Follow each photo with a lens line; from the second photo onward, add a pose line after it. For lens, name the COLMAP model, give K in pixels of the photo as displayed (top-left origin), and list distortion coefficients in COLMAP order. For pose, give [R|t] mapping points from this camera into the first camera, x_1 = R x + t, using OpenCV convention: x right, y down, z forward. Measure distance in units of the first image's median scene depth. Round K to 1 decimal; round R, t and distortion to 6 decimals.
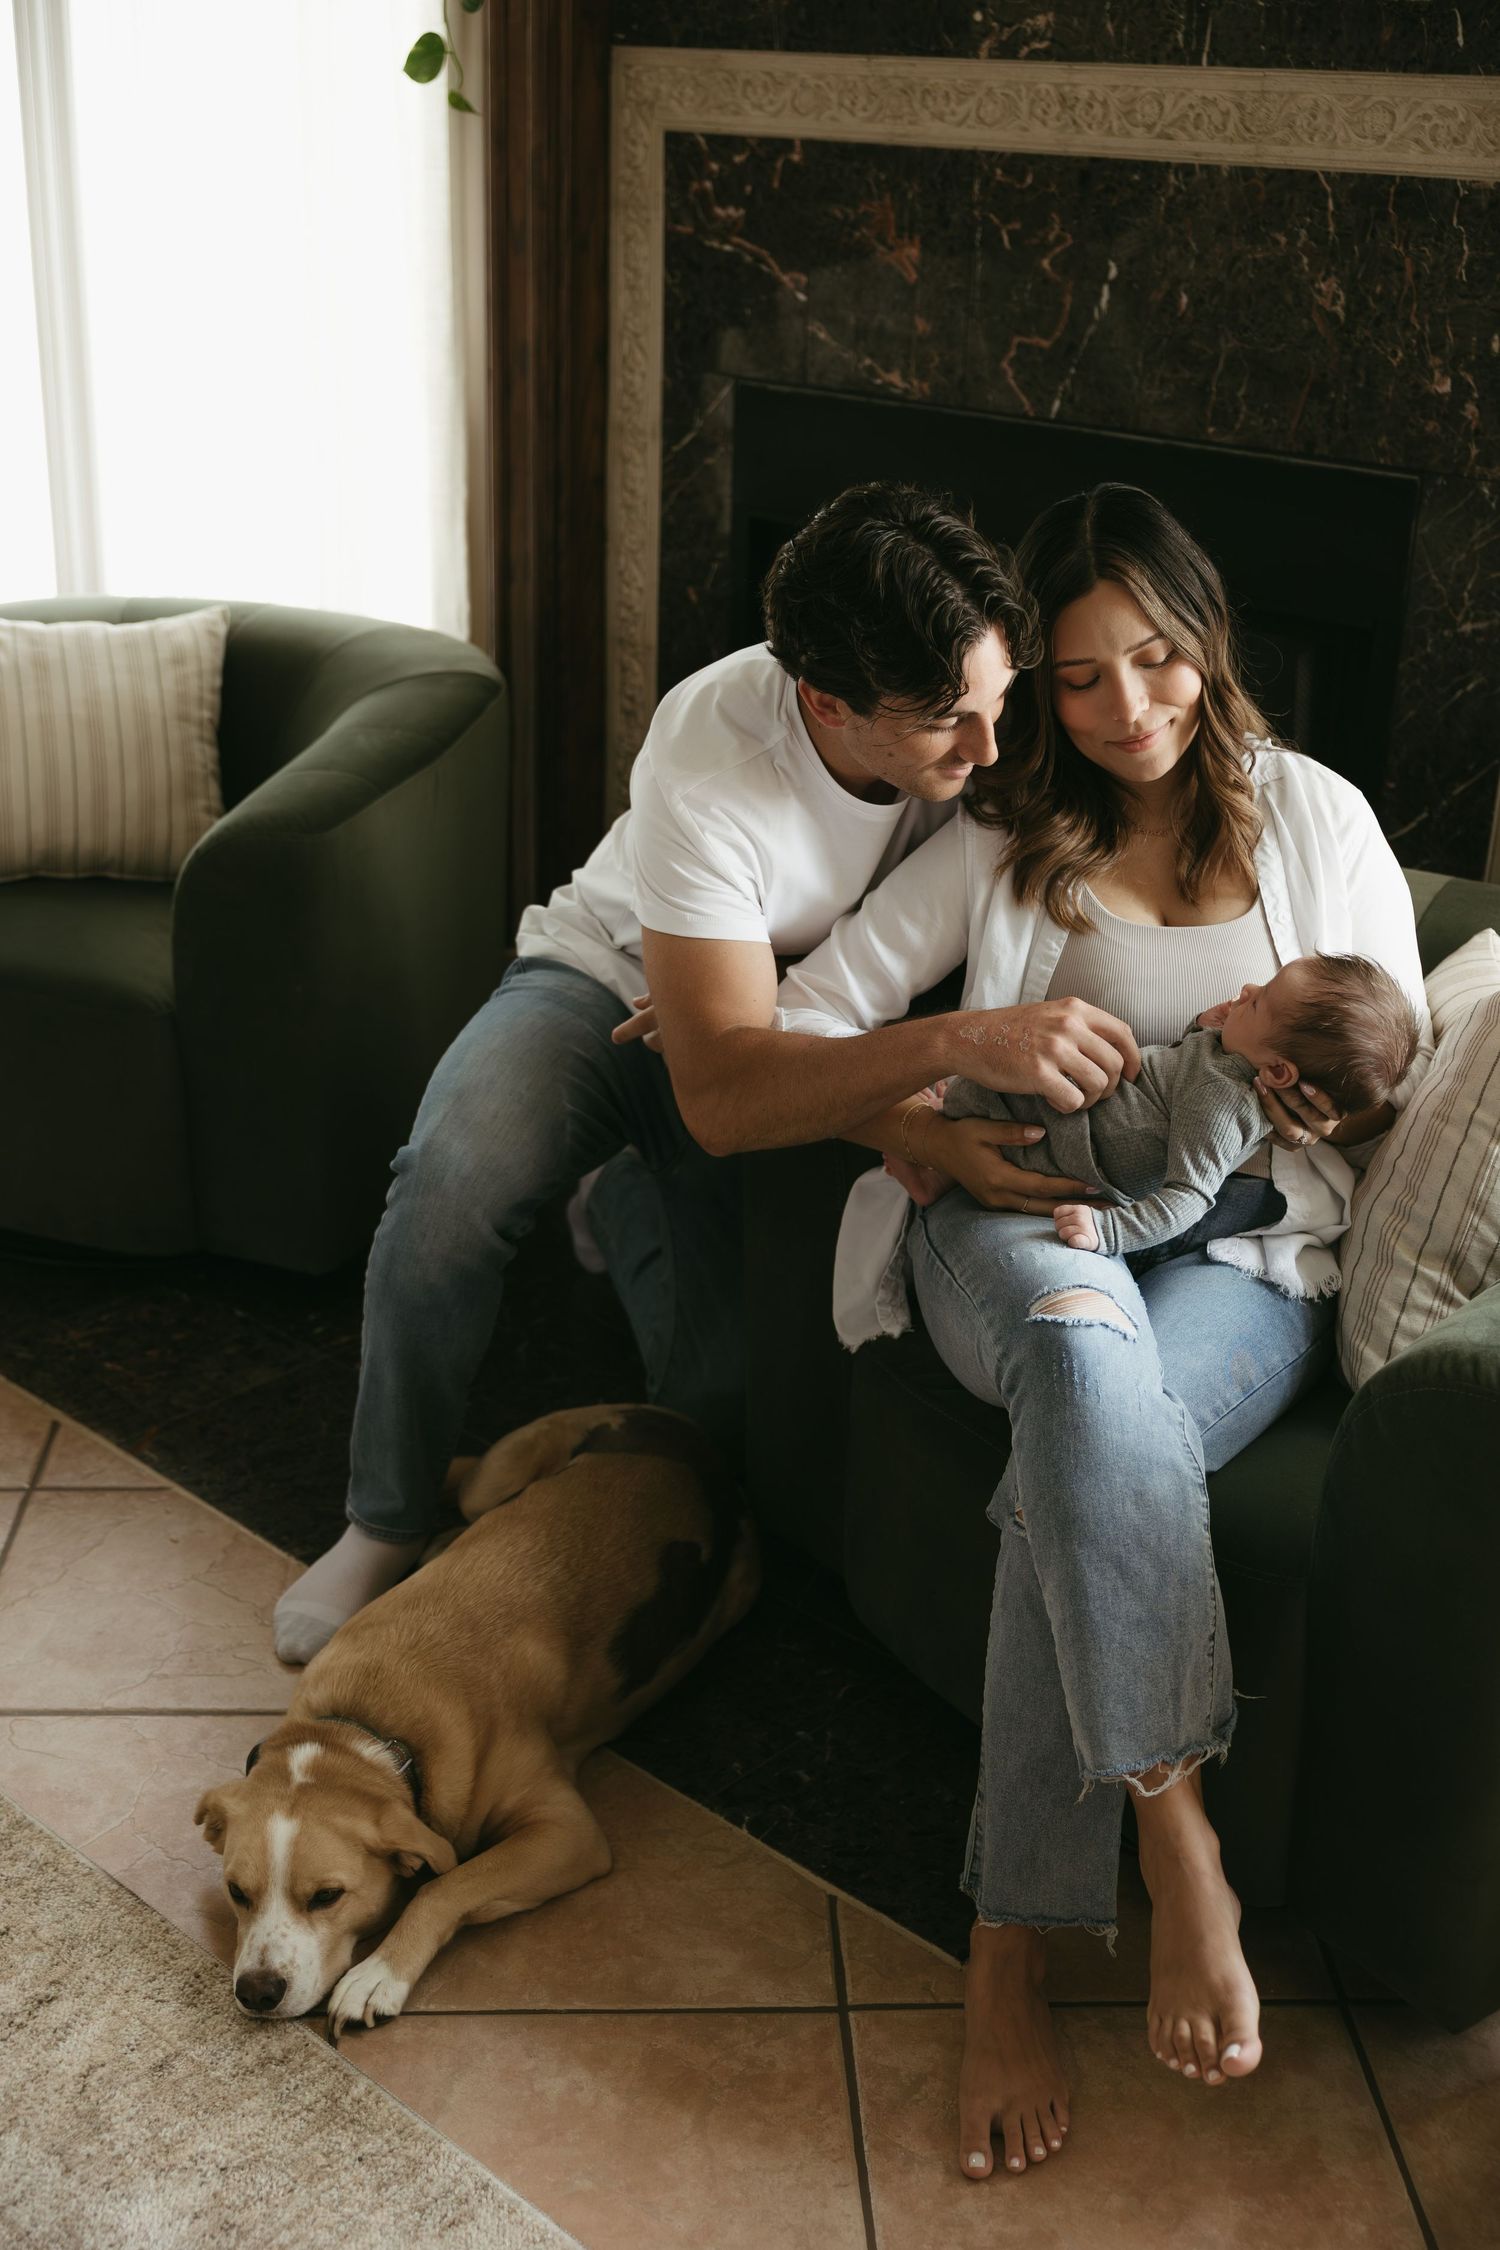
lens RADIAL K [[2584.7, 0, 750.0], [0, 2584.7, 1125.0], [0, 0, 1]] dist [-0.009246, -0.004427]
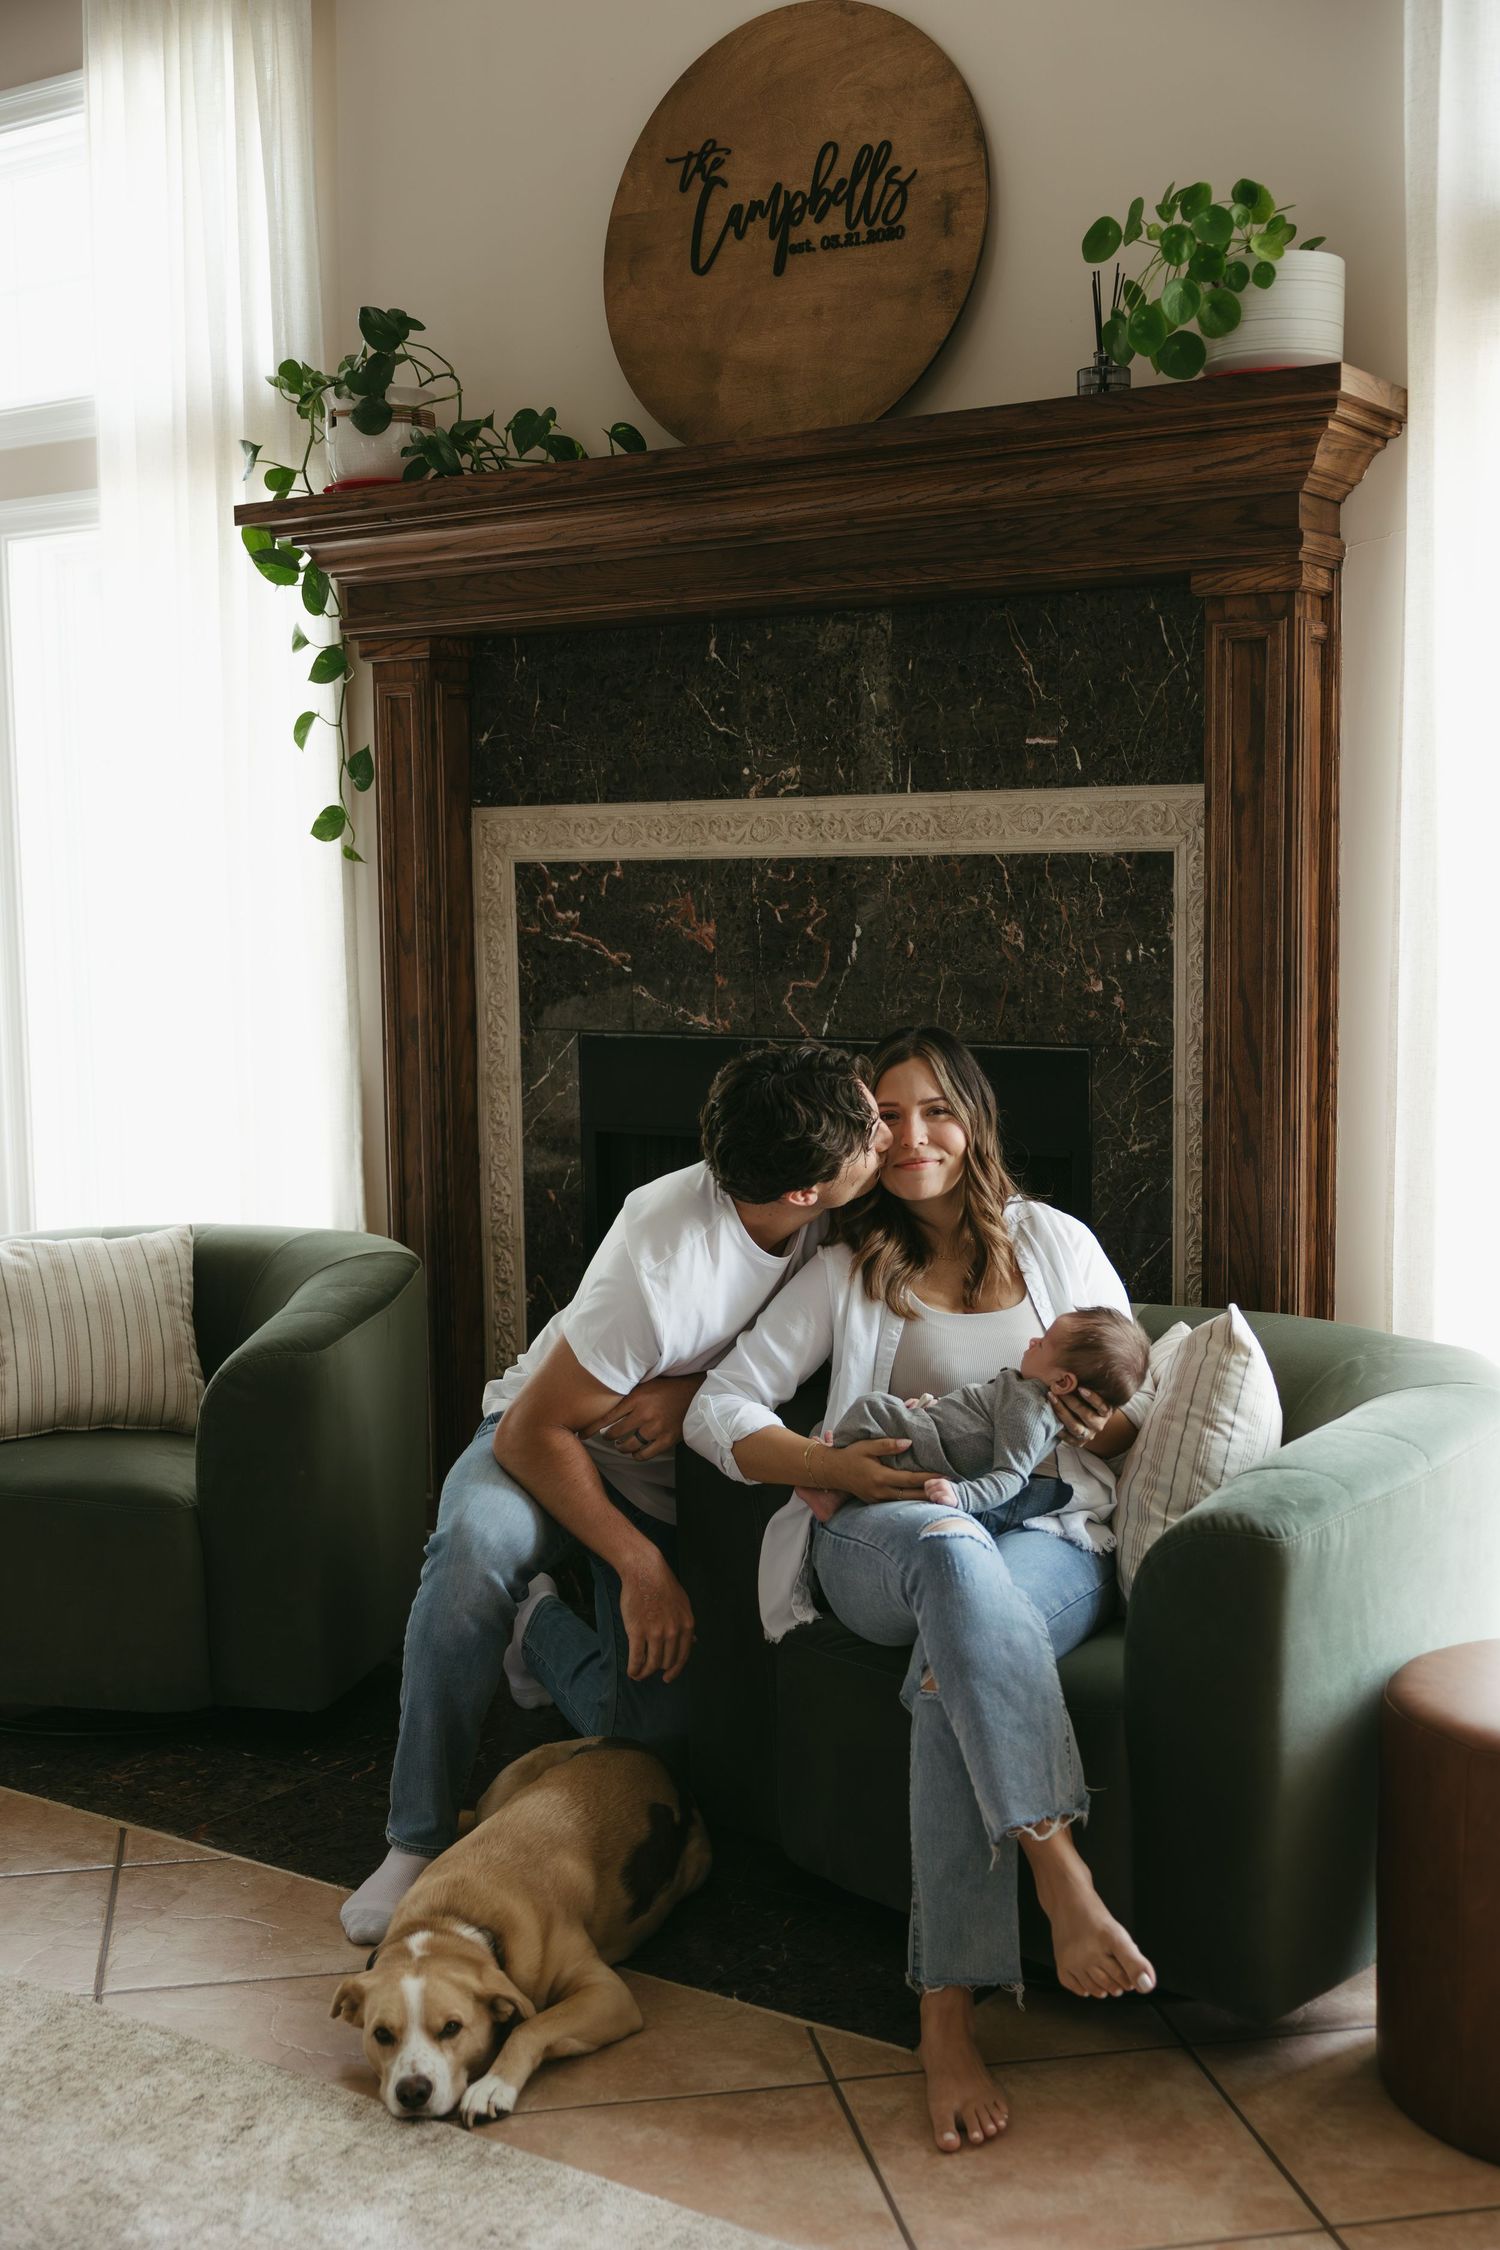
lens RADIAL K [[2599.8, 0, 750.0], [0, 2599.8, 1125.0], [0, 0, 1]] dist [-0.089678, 0.013175]
pose [[0.989319, -0.055372, 0.134841, -0.147131], [0.092990, 0.952106, -0.291286, 0.227815], [-0.112254, 0.300714, 0.947085, -0.393563]]
